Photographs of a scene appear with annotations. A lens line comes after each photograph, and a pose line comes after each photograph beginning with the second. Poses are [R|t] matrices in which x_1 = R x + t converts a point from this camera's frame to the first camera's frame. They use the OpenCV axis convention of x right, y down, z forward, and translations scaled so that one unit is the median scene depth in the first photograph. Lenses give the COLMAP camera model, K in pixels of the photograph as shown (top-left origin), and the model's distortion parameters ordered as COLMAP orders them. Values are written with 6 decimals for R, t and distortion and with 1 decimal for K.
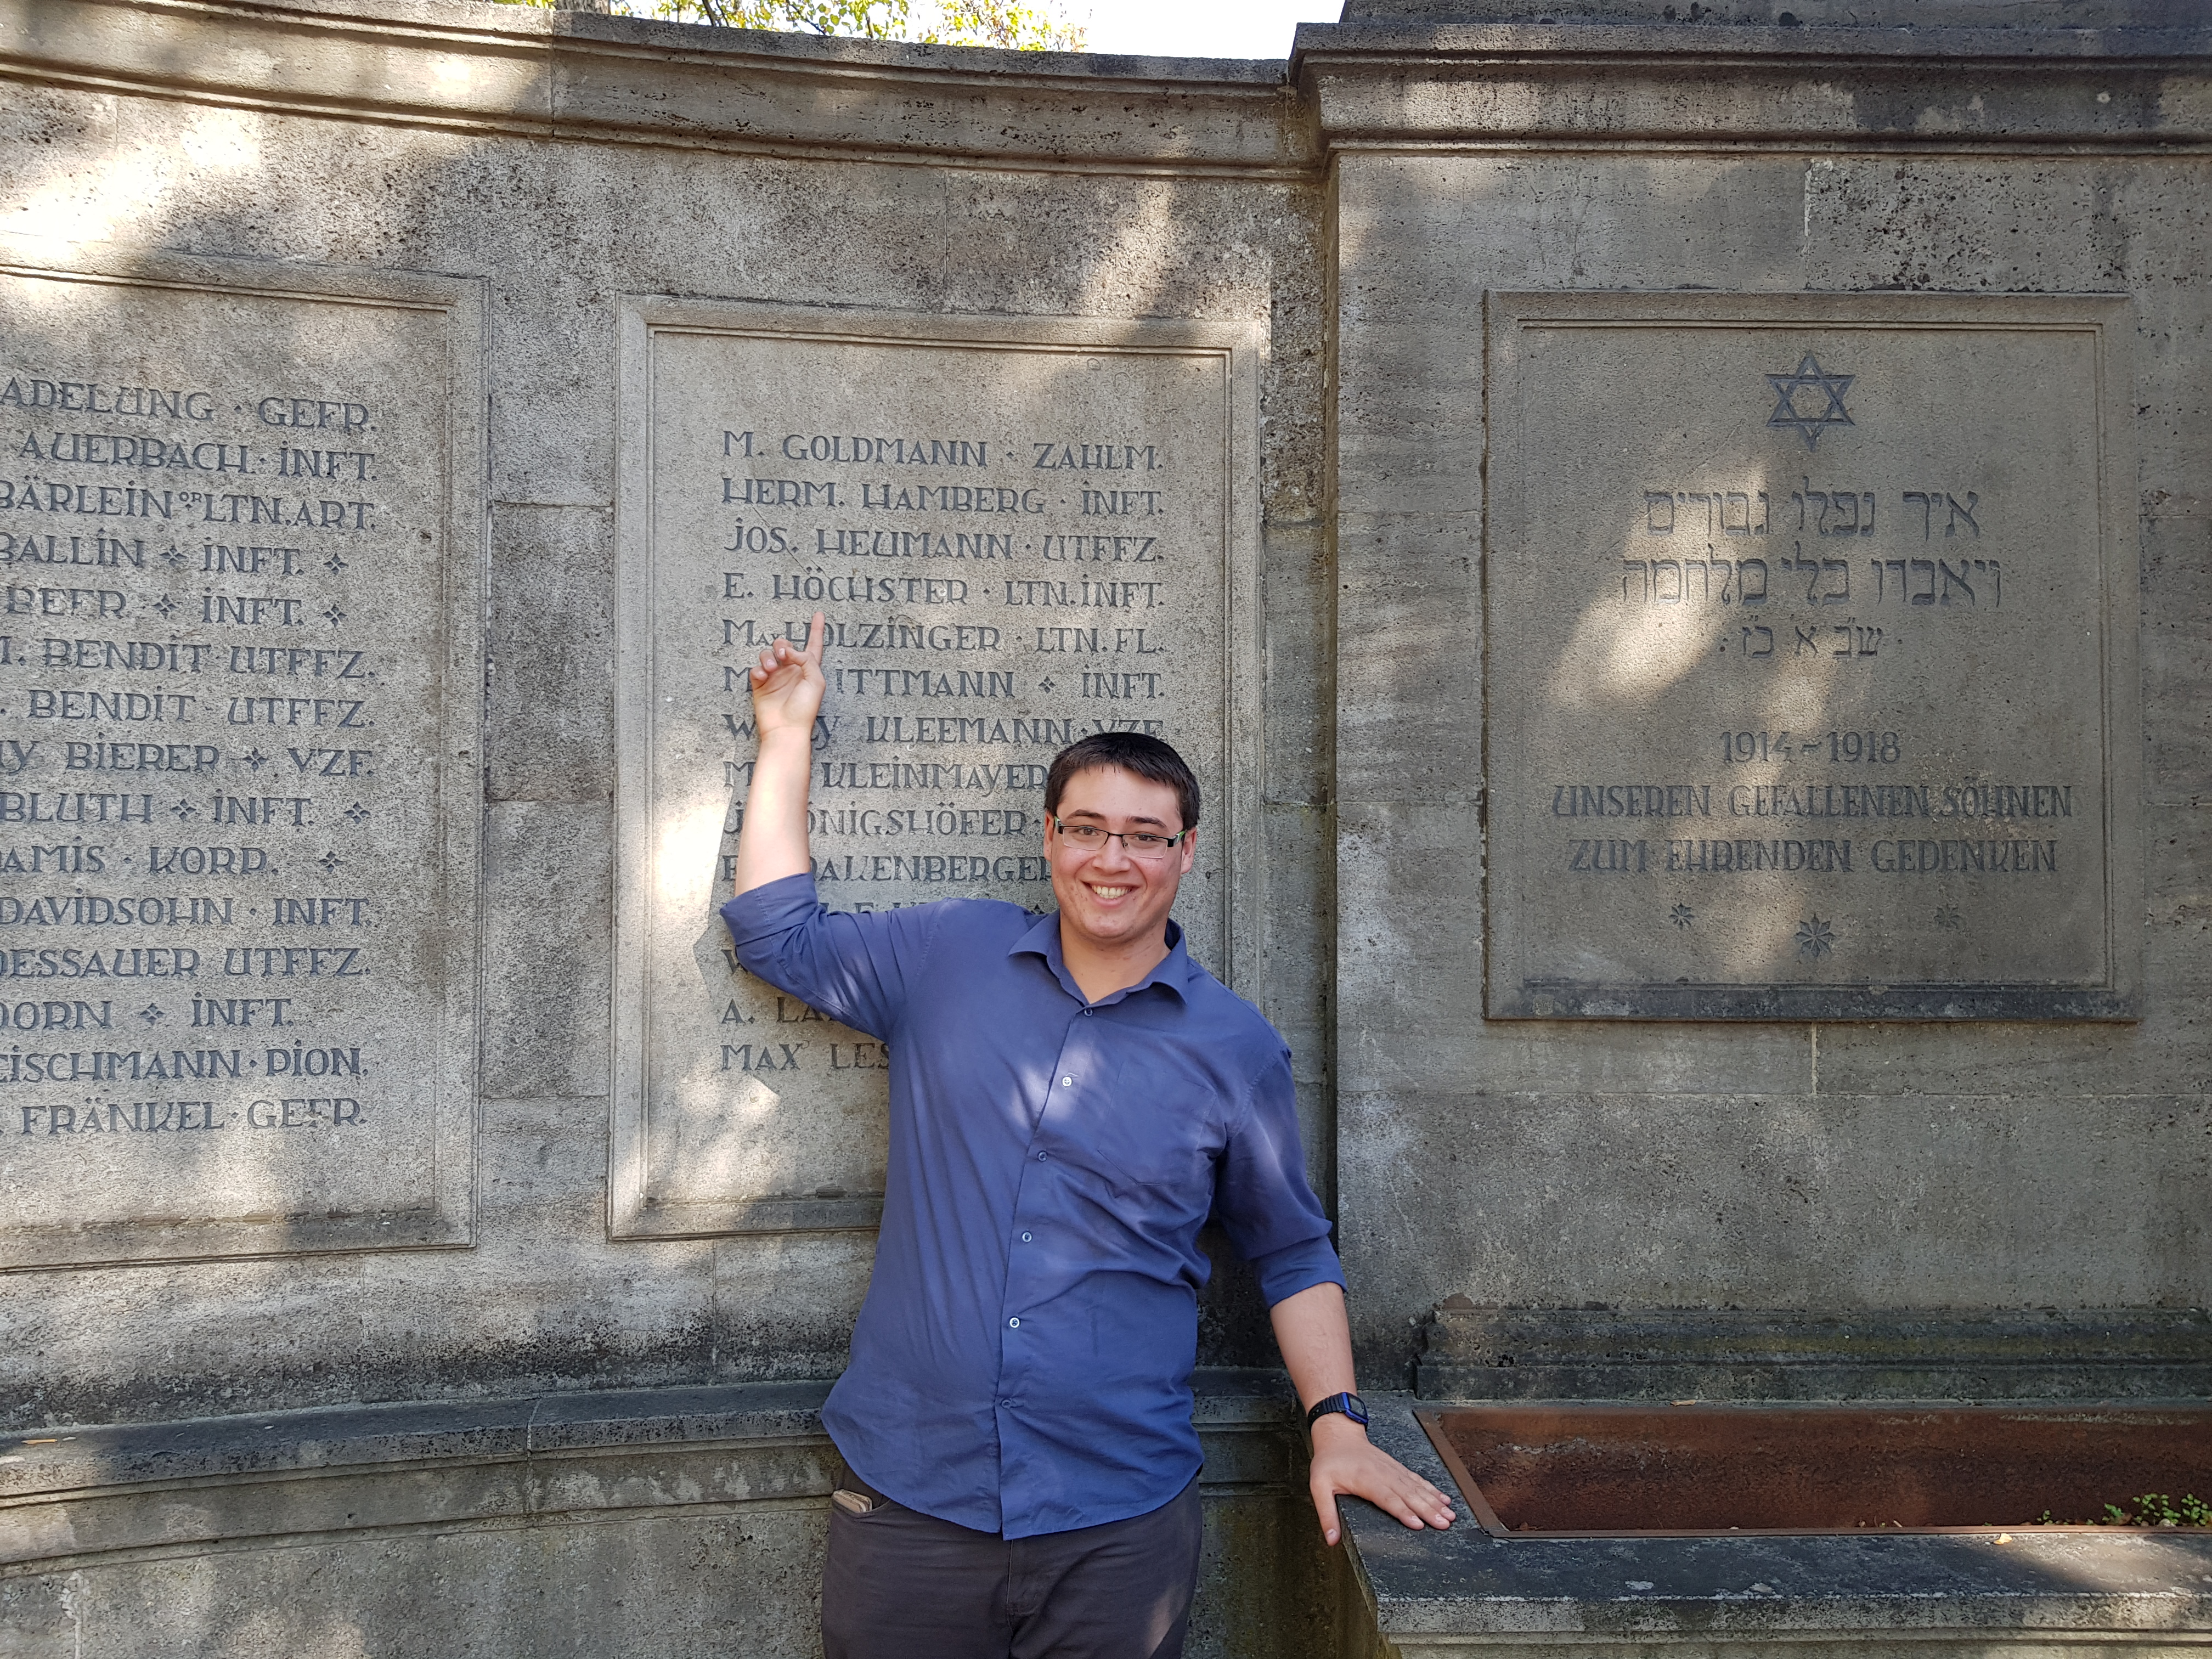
lens RADIAL K [[1695.1, 0, 1119.1], [0, 1695.1, 839.1], [0, 0, 1]] dist [0.071530, -0.110180]
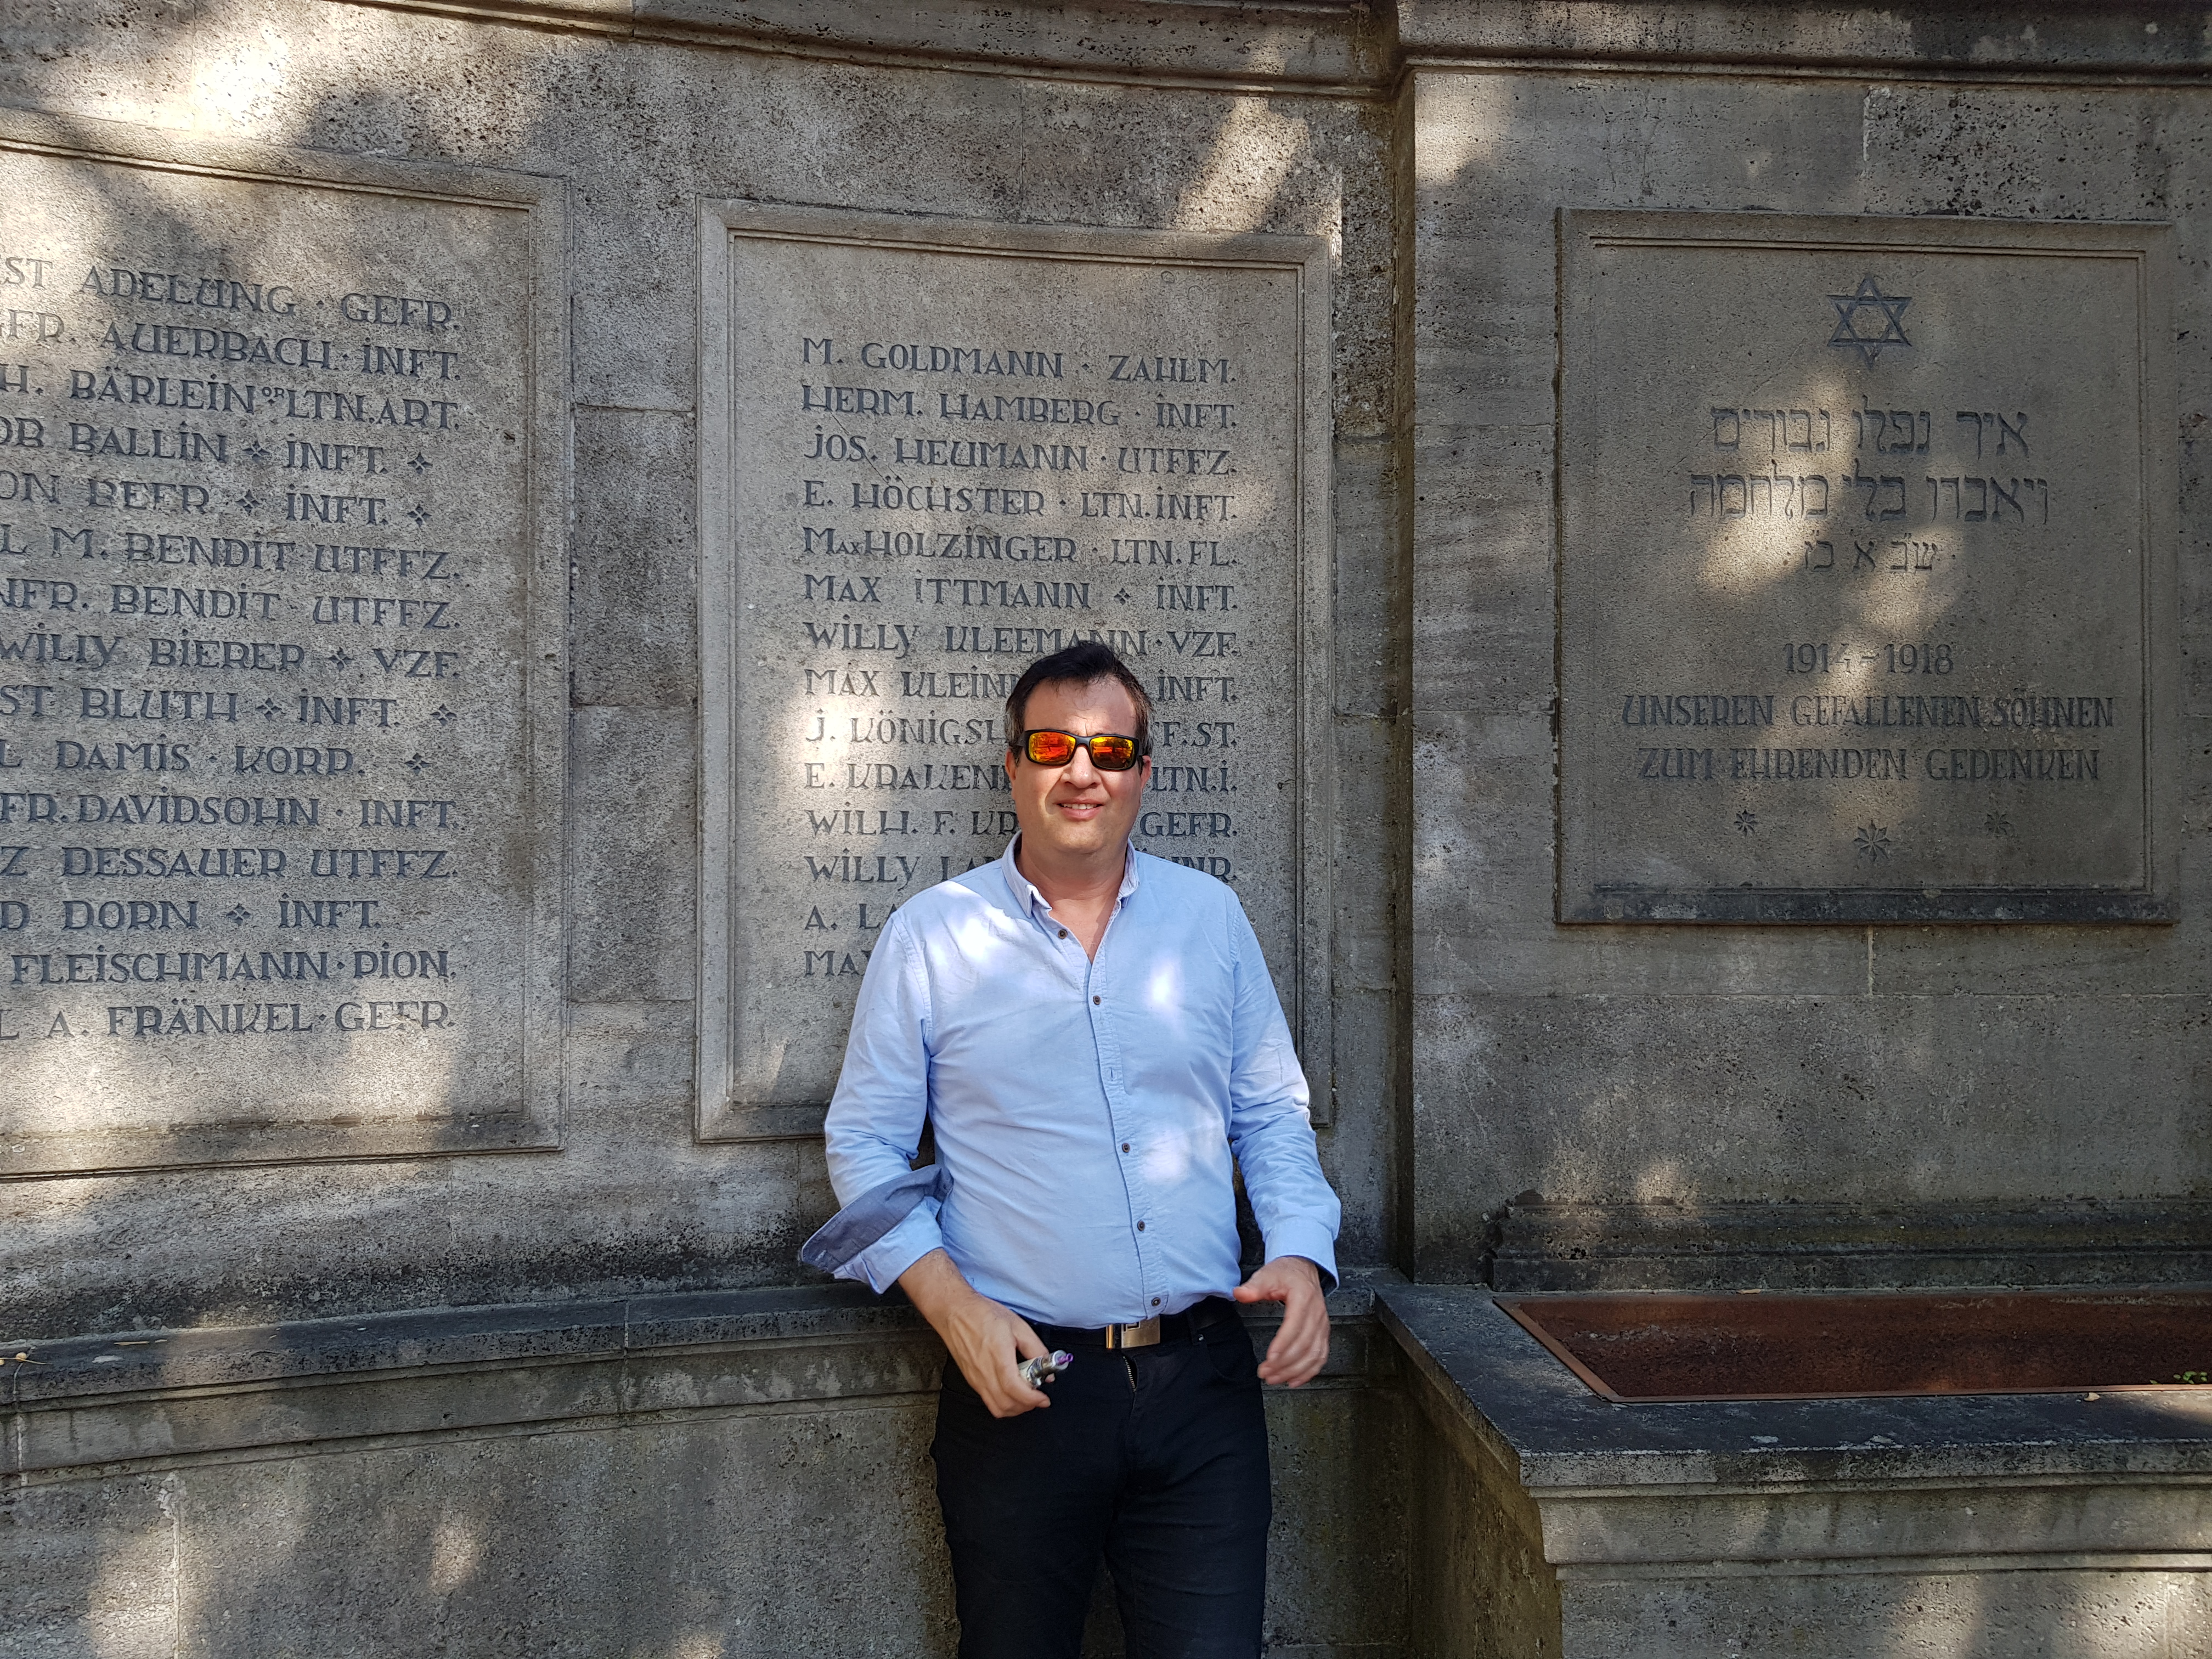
lens RADIAL K [[1695.1, 0, 1106.0], [0, 1695.1, 841.2], [0, 0, 1]] dist [0.071530, -0.110180]
pose [[0.998939, -0.000201, 0.046052, -0.102599], [-0.000349, 0.999929, 0.011917, 0.044350], [-0.046051, -0.011920, 0.998868, -0.009589]]
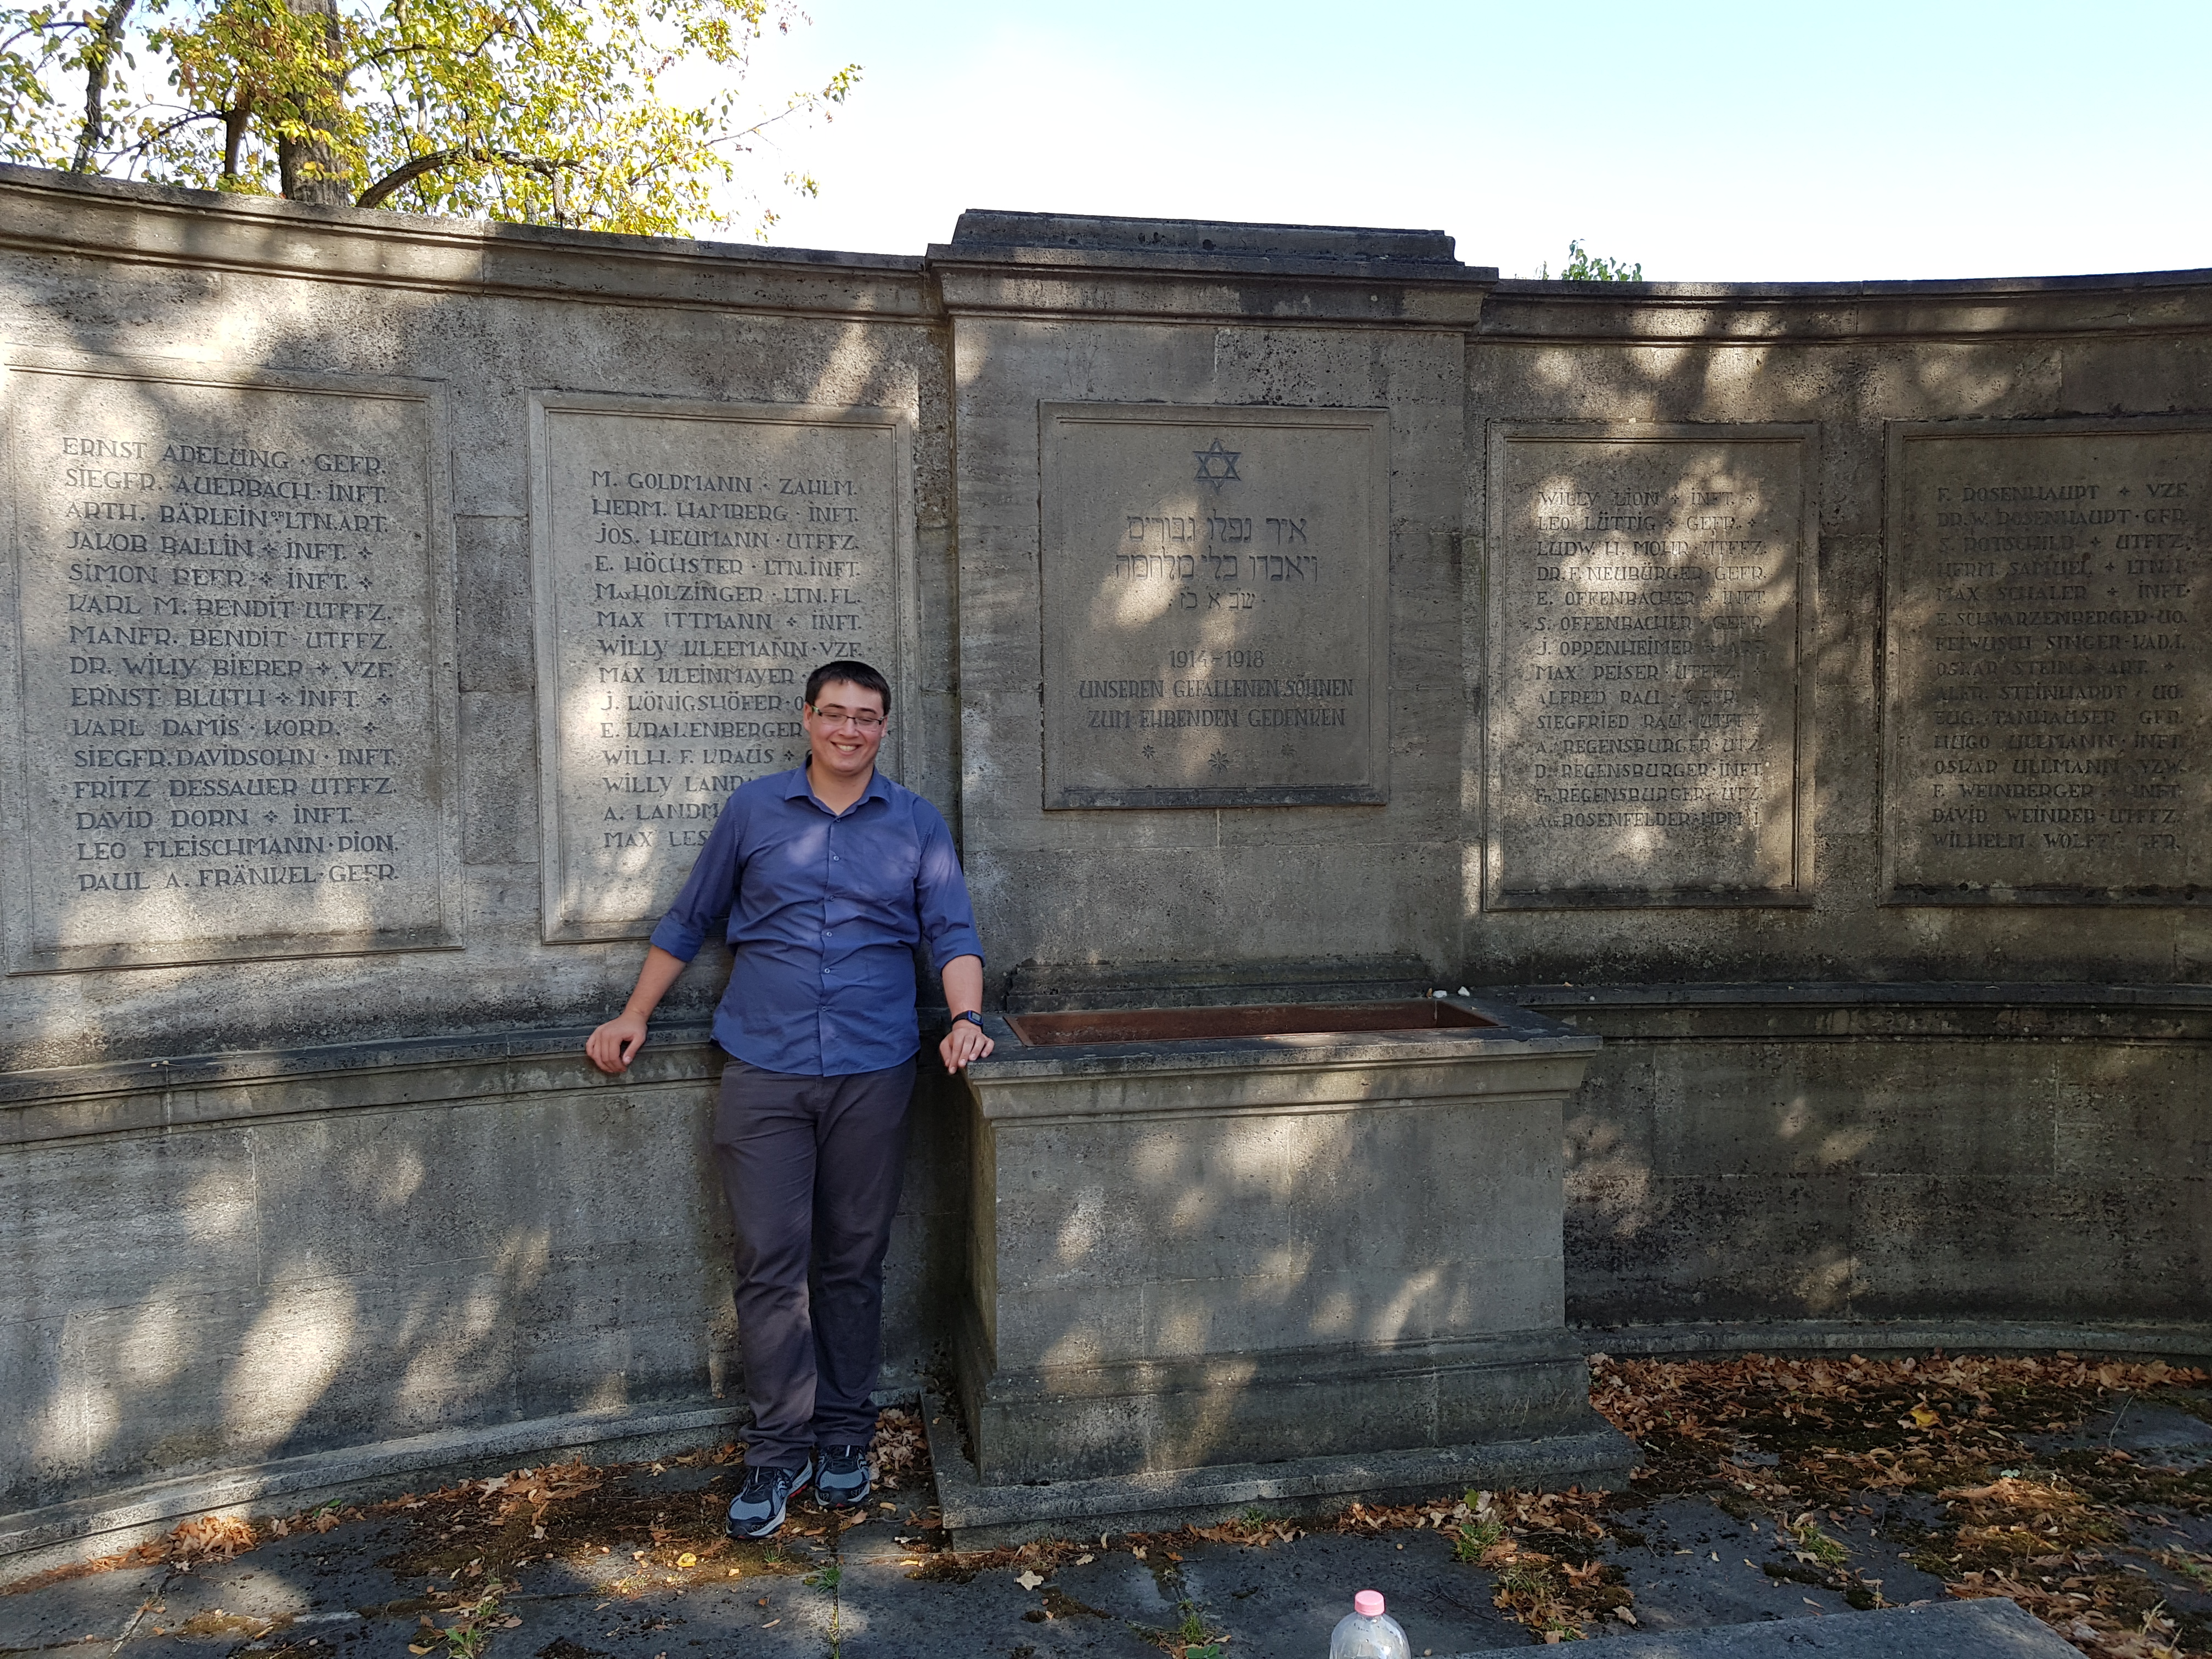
lens RADIAL K [[1695.1, 0, 1117.7], [0, 1695.1, 837.3], [0, 0, 1]] dist [0.071530, -0.110180]
pose [[0.985065, -0.020886, 0.170914, -0.016491], [0.007647, 0.996943, 0.077751, -0.005126], [-0.172015, -0.075283, 0.982213, -0.792594]]
